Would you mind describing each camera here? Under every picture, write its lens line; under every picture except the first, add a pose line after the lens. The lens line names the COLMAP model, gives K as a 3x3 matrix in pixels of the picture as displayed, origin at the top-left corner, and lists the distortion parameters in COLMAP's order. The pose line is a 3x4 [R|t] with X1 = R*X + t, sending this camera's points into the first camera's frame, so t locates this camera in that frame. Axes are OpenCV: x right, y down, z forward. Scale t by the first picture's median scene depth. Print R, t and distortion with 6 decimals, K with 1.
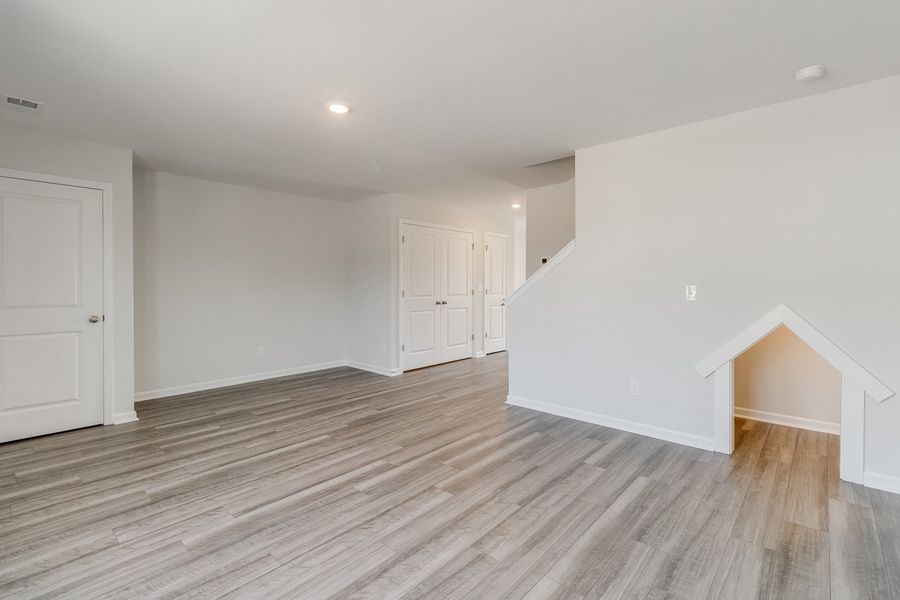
lens RADIAL K [[414.4, 0, 453.5], [0, 414.4, 287.7], [0, 0, 1]] dist [0.002308, 0.000510]
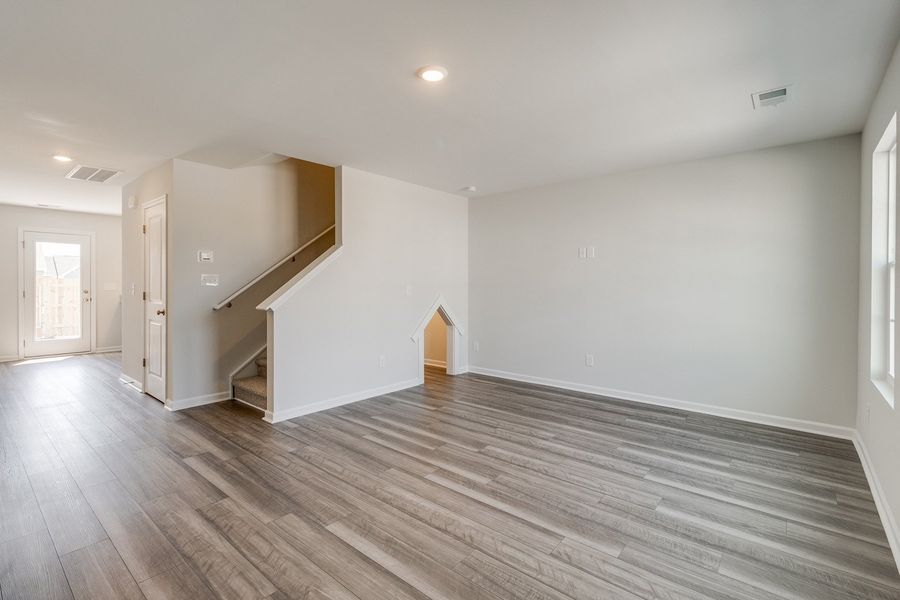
lens RADIAL K [[414.4, 0, 453.5], [0, 414.4, 287.7], [0, 0, 1]] dist [0.002308, 0.000510]
pose [[-0.039941, -0.006163, 0.999183, -1.114529], [0.006451, 0.999959, 0.006426, -0.005984], [-0.999181, 0.006702, -0.039899, 0.993883]]
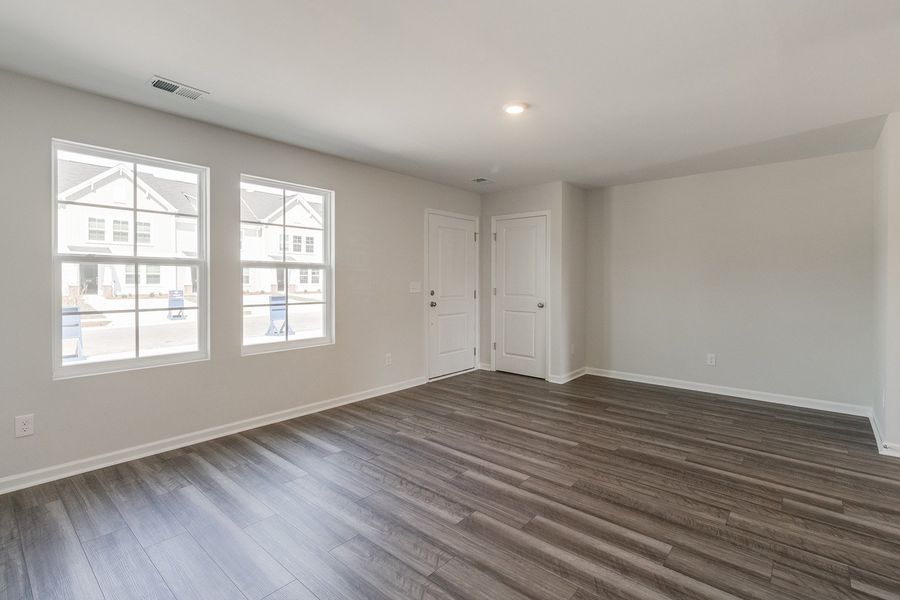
lens RADIAL K [[419.9, 0, 449.6], [0, 419.9, 276.9], [0, 0, 1]] dist [0.002326, 0.000493]
pose [[0.012982, -0.006811, -0.999893, 0.755801], [-0.013123, 0.999890, -0.006981, -0.009149], [0.999830, 0.013212, 0.012891, 0.829306]]
